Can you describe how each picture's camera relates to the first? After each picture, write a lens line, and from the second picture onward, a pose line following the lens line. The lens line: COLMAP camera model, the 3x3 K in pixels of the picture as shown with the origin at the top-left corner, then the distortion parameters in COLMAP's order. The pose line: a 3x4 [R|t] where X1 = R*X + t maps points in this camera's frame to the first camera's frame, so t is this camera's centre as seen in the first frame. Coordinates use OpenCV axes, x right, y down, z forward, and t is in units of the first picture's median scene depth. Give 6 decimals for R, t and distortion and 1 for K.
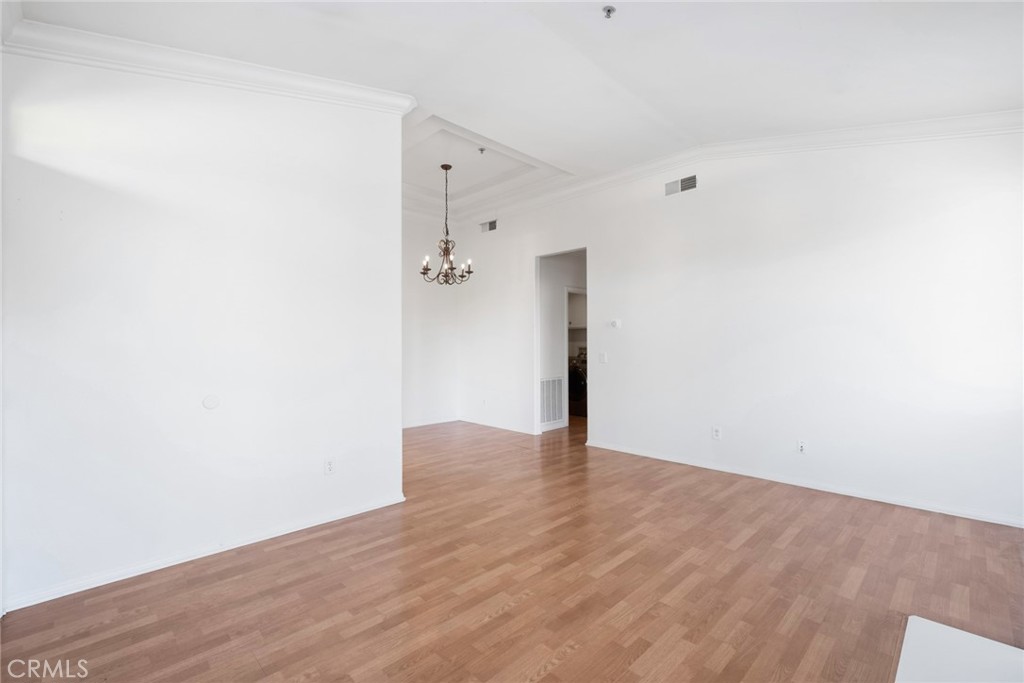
lens RADIAL K [[450.8, 0, 522.1], [0, 450.8, 343.1], [0, 0, 1]] dist [0.003011, -0.000767]
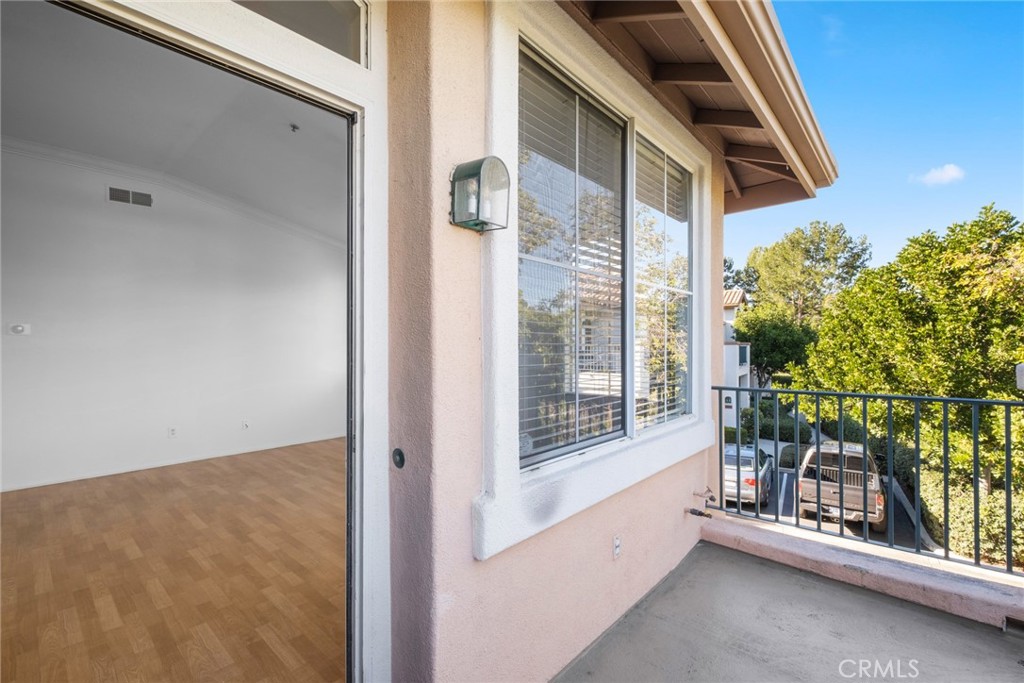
lens RADIAL K [[450.8, 0, 516.5], [0, 450.8, 347.4], [0, 0, 1]] dist [0.003011, -0.000767]
pose [[-0.055563, 0.003040, 0.998451, -1.202482], [0.003692, 0.999989, -0.002840, -0.010459], [-0.998448, 0.003528, -0.055574, 0.319861]]
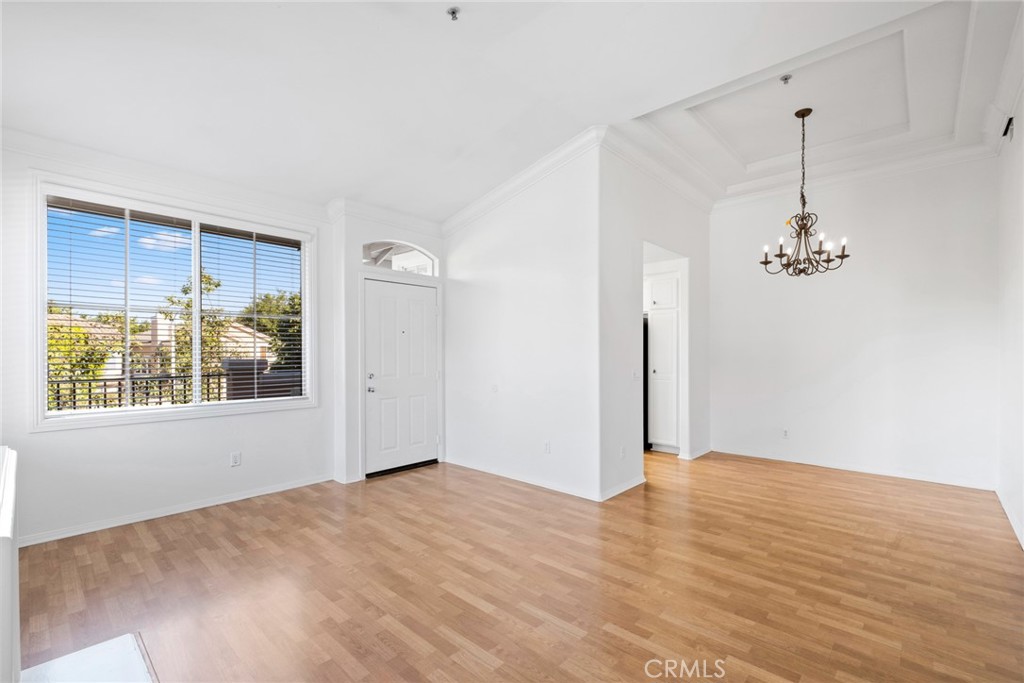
lens RADIAL K [[450.8, 0, 517.3], [0, 450.8, 349.4], [0, 0, 1]] dist [0.003011, -0.000767]
pose [[0.046792, 0.000883, -0.998904, 1.056833], [-0.000941, 0.999999, 0.000840, -0.020493], [0.998904, 0.000900, 0.046793, 0.986271]]
